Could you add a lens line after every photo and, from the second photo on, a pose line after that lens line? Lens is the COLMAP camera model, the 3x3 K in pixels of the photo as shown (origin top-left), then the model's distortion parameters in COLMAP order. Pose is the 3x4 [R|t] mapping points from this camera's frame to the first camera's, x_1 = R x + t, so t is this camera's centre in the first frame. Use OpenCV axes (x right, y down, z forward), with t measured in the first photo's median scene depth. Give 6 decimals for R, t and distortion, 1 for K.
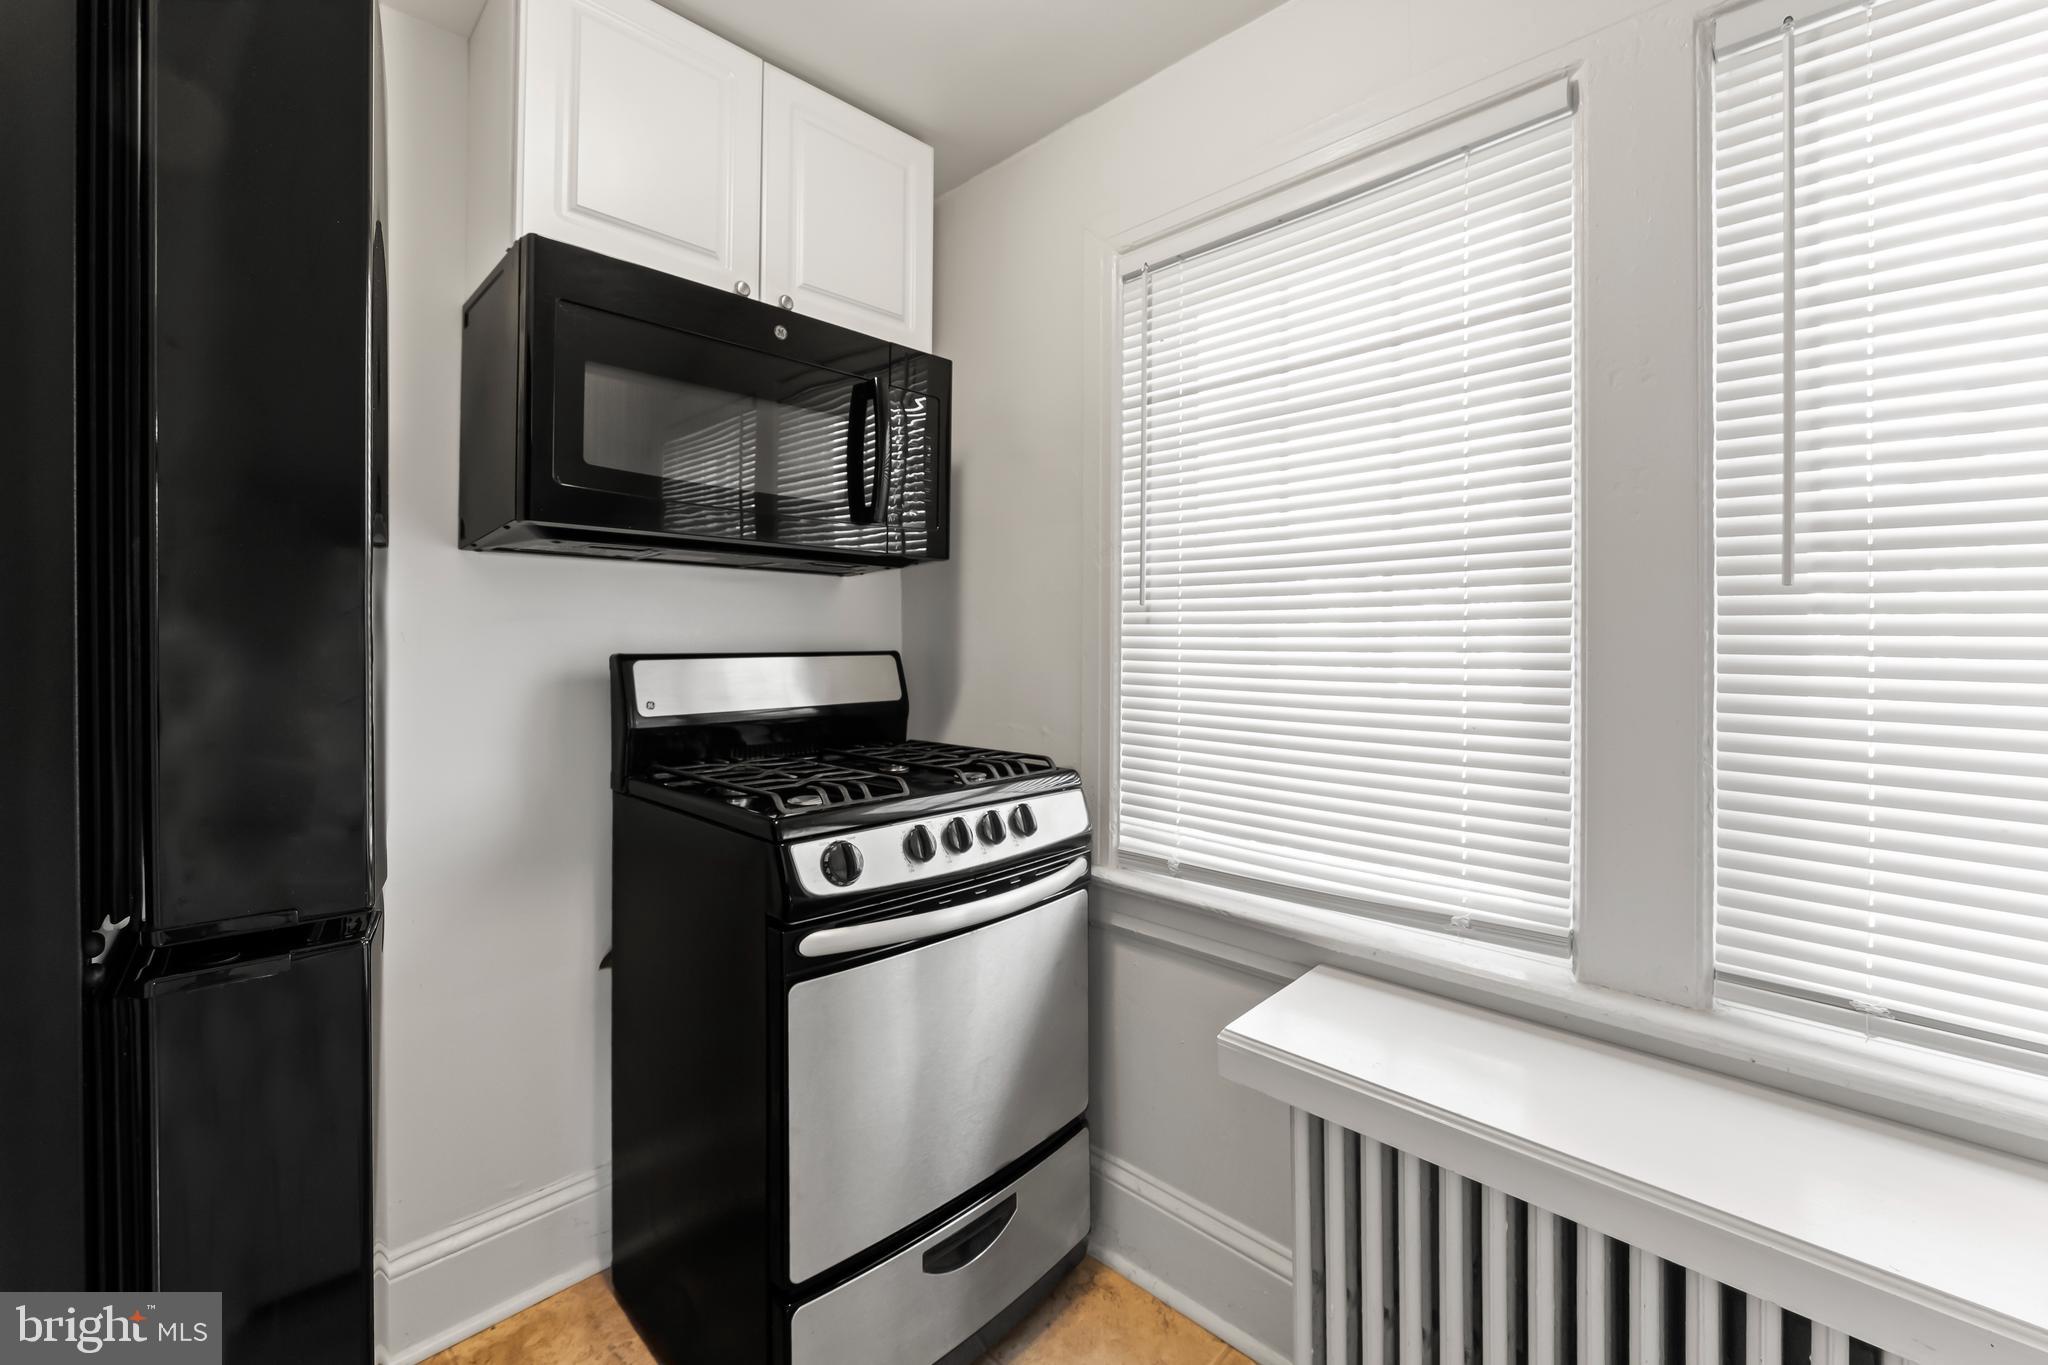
lens RADIAL K [[828.6, 0, 1015.8], [0, 828.6, 623.6], [0, 0, 1]] dist [-0.023037, -0.000092]
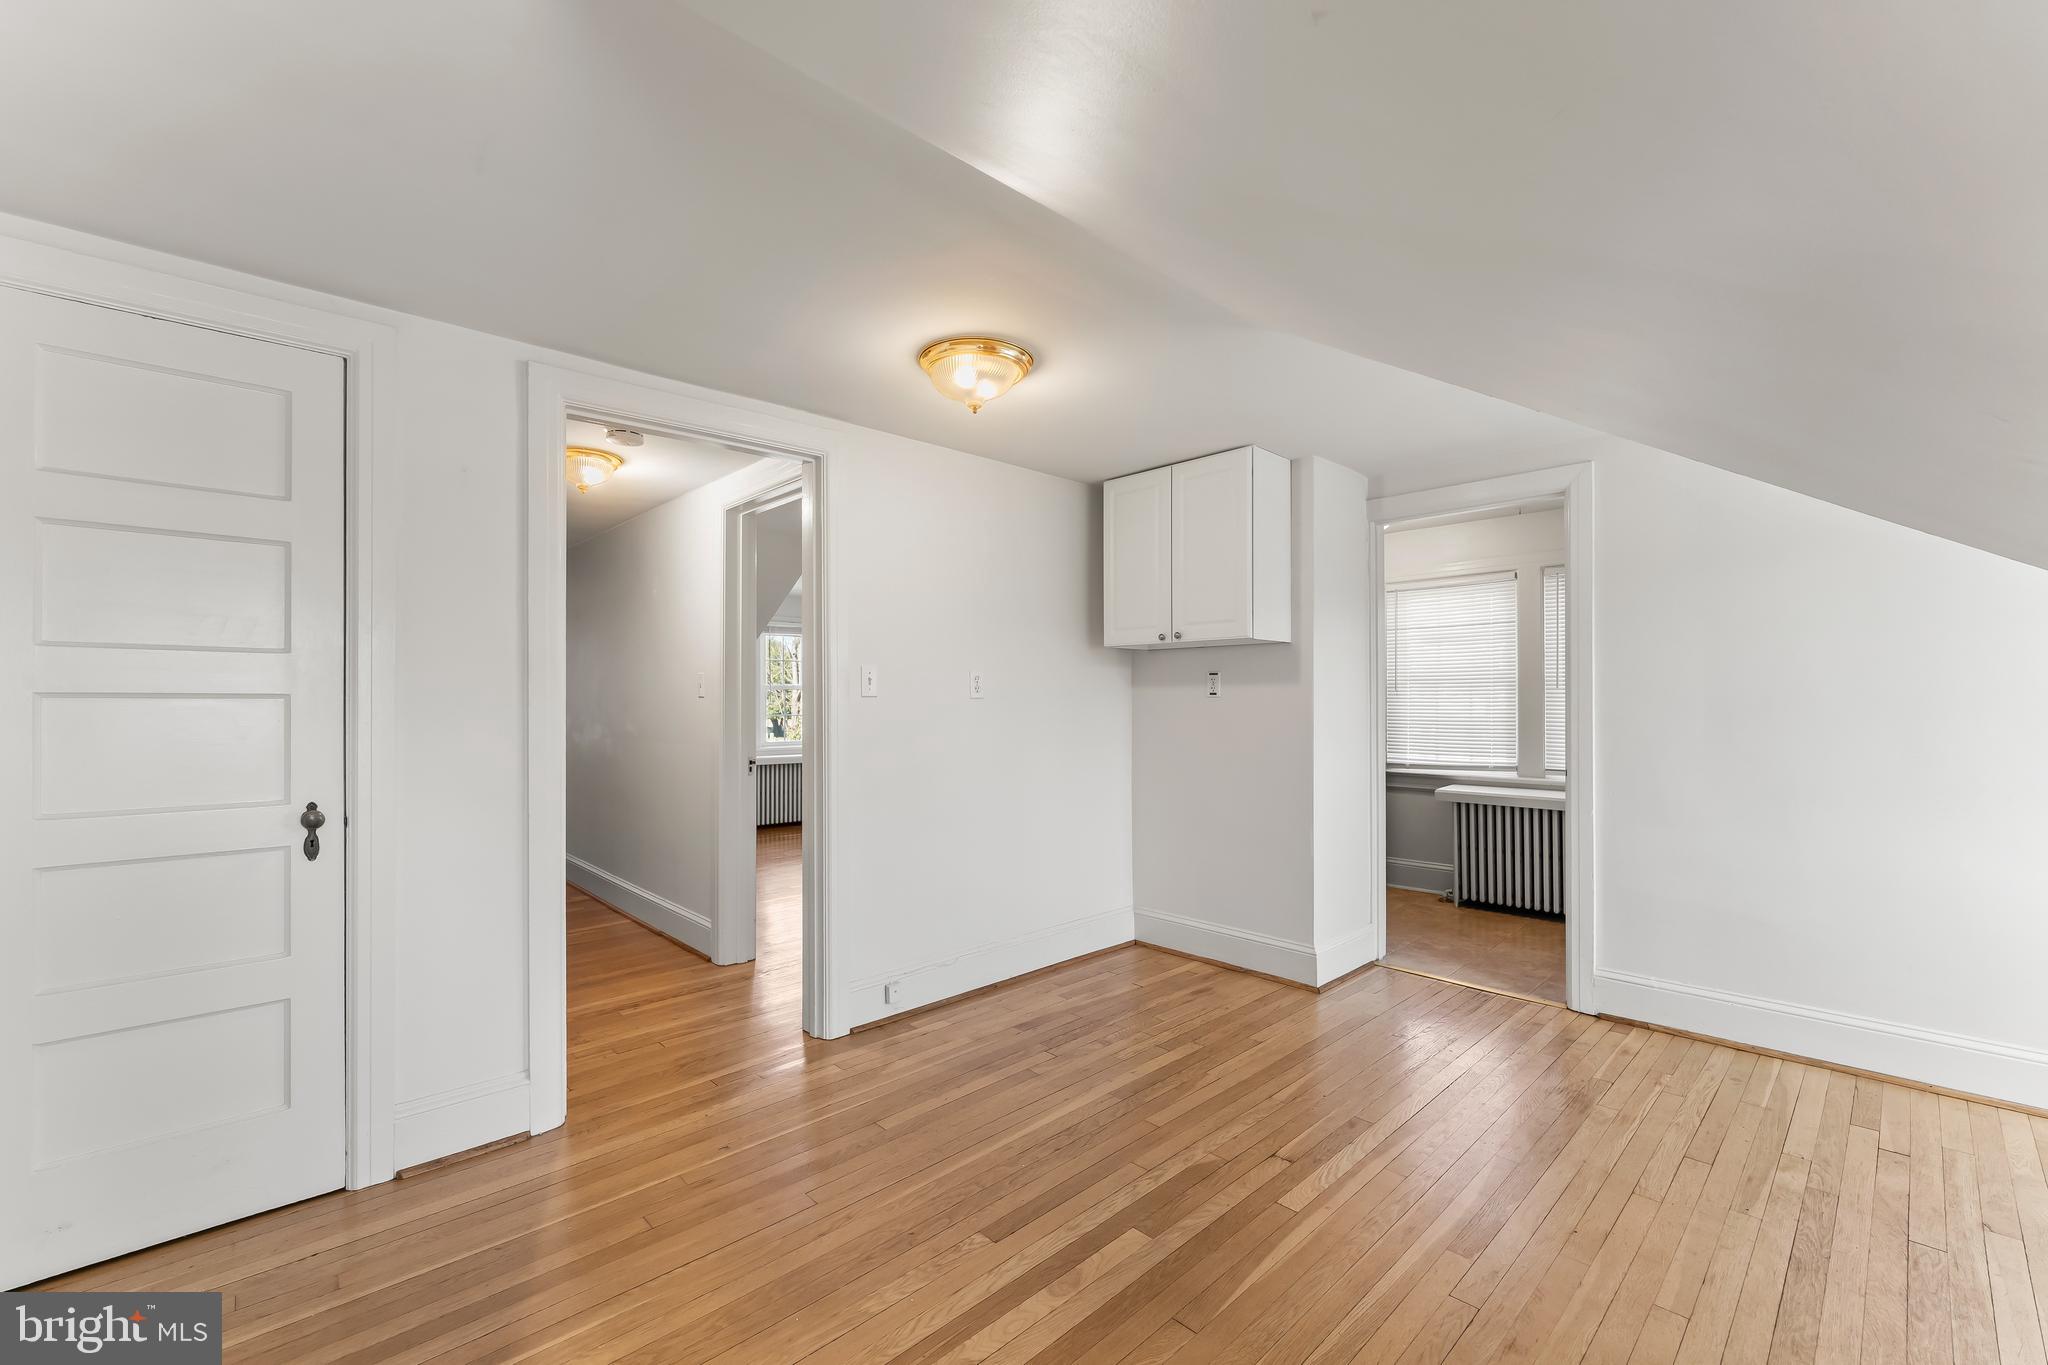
lens RADIAL K [[836.3, 0, 1024.0], [0, 836.3, 682.5], [0, 0, 1]] dist [-0.000667, -0.000058]
pose [[0.999981, -0.006045, 0.001119, -1.568479], [0.006049, 0.999976, -0.003460, -0.059518], [-0.001098, 0.003467, 0.999993, -2.778723]]
